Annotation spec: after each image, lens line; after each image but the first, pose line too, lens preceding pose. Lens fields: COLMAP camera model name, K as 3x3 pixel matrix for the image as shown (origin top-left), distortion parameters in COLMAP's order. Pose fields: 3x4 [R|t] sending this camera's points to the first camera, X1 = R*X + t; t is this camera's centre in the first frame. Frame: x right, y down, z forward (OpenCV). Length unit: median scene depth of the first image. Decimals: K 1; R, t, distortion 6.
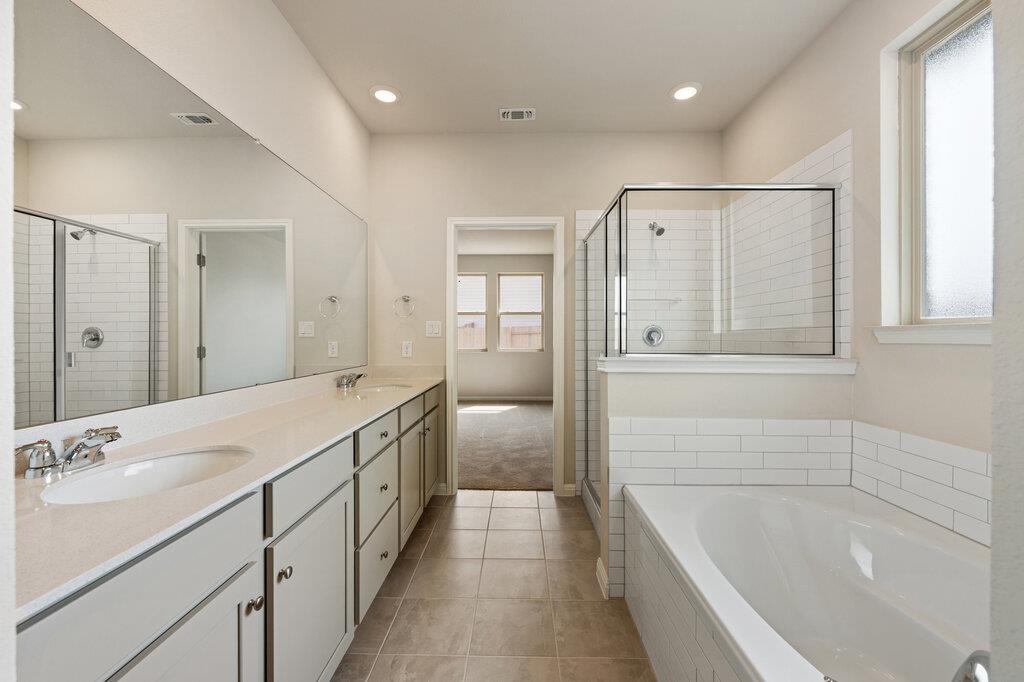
lens RADIAL K [[405.1, 0, 510.1], [0, 405.1, 340.9], [0, 0, 1]] dist [-0.002260, -0.000389]
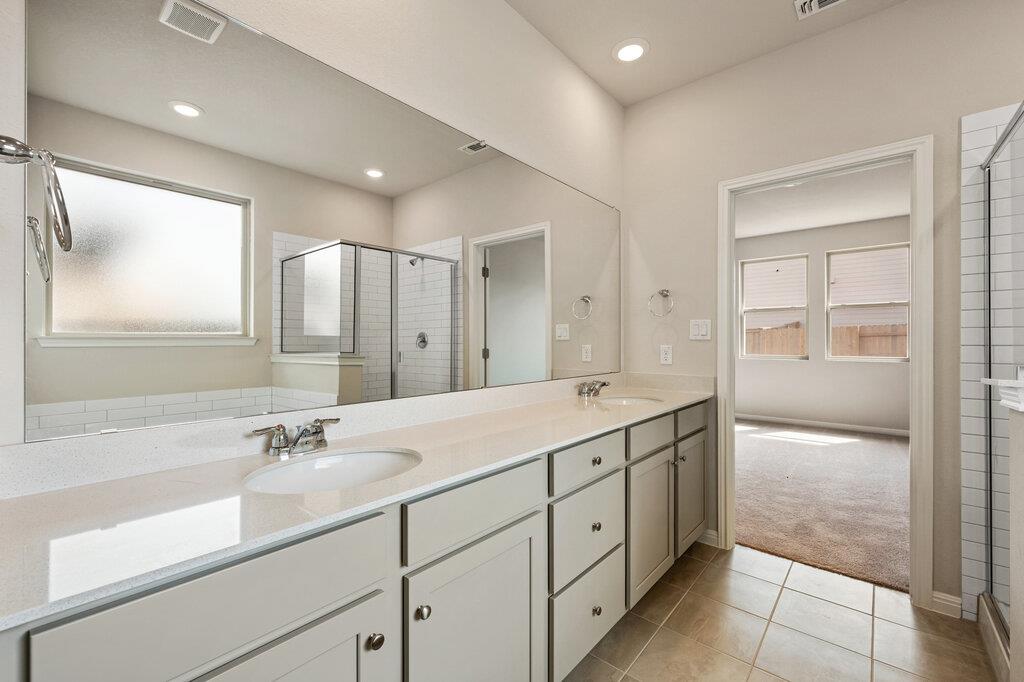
lens RADIAL K [[422.4, 0, 516.1], [0, 422.4, 342.1], [0, 0, 1]] dist [-0.000859, -0.001154]
pose [[0.769065, 0.003194, -0.639163, 0.060779], [-0.006467, 0.999975, -0.002784, -0.000869], [0.639138, 0.006275, 0.769066, 0.151398]]
